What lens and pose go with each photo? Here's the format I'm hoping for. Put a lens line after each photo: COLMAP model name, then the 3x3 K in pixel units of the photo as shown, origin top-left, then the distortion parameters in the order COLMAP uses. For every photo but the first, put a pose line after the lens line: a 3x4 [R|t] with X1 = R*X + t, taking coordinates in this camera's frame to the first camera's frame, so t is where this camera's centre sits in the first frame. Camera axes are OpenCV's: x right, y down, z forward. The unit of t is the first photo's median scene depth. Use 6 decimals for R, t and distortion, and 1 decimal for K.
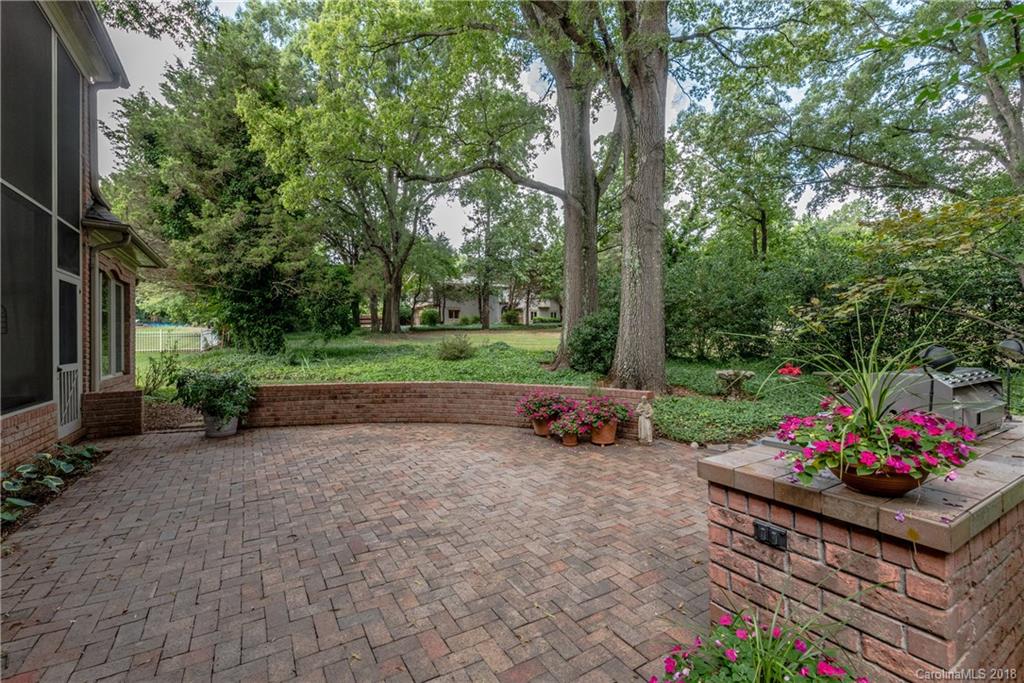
lens RADIAL K [[445.2, 0, 512.9], [0, 445.2, 338.6], [0, 0, 1]] dist [0.001891, 0.000004]
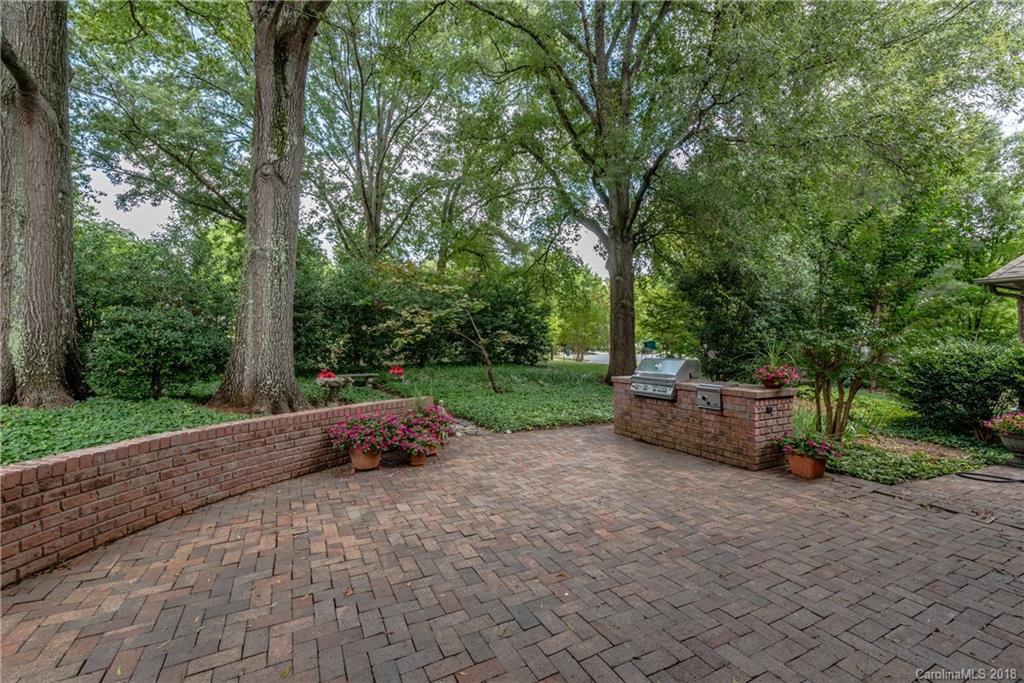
lens RADIAL K [[445.2, 0, 511.4], [0, 445.2, 338.9], [0, 0, 1]] dist [0.001891, 0.000004]
pose [[0.060015, 0.018372, 0.998028, -0.911334], [-0.000210, 0.999831, -0.018393, -0.000007], [-0.998197, 0.000894, 0.060009, 0.890694]]
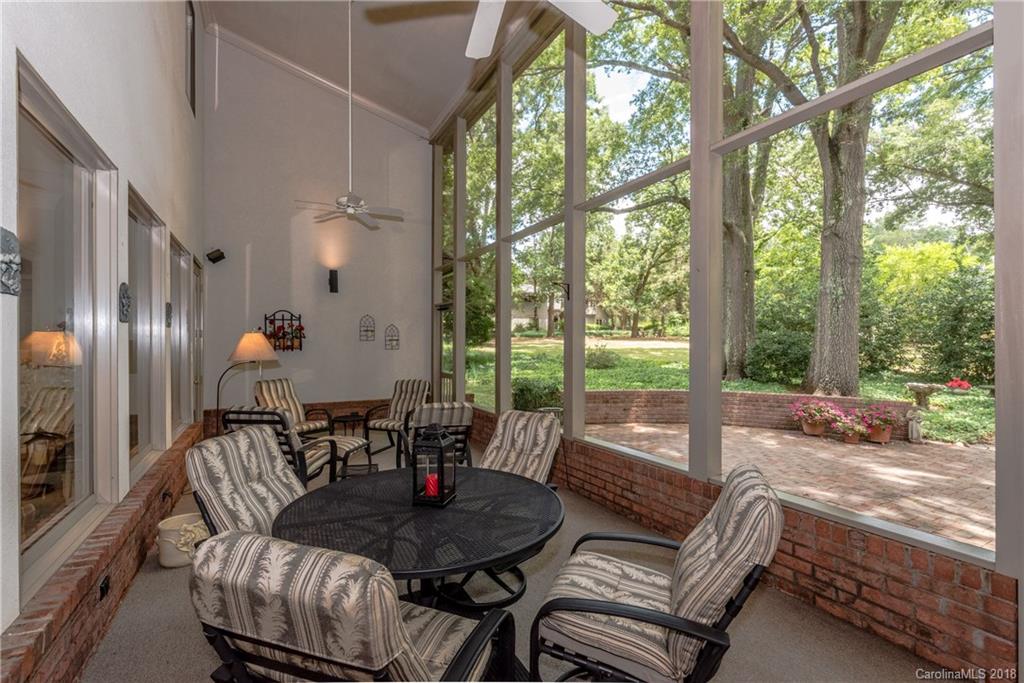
lens RADIAL K [[445.2, 0, 509.2], [0, 445.2, 344.9], [0, 0, 1]] dist [0.001891, 0.000004]
pose [[0.999226, 0.010796, -0.037819, -0.934198], [-0.010651, 0.999935, 0.004041, -0.039345], [0.037860, -0.003635, 0.999276, -0.350448]]
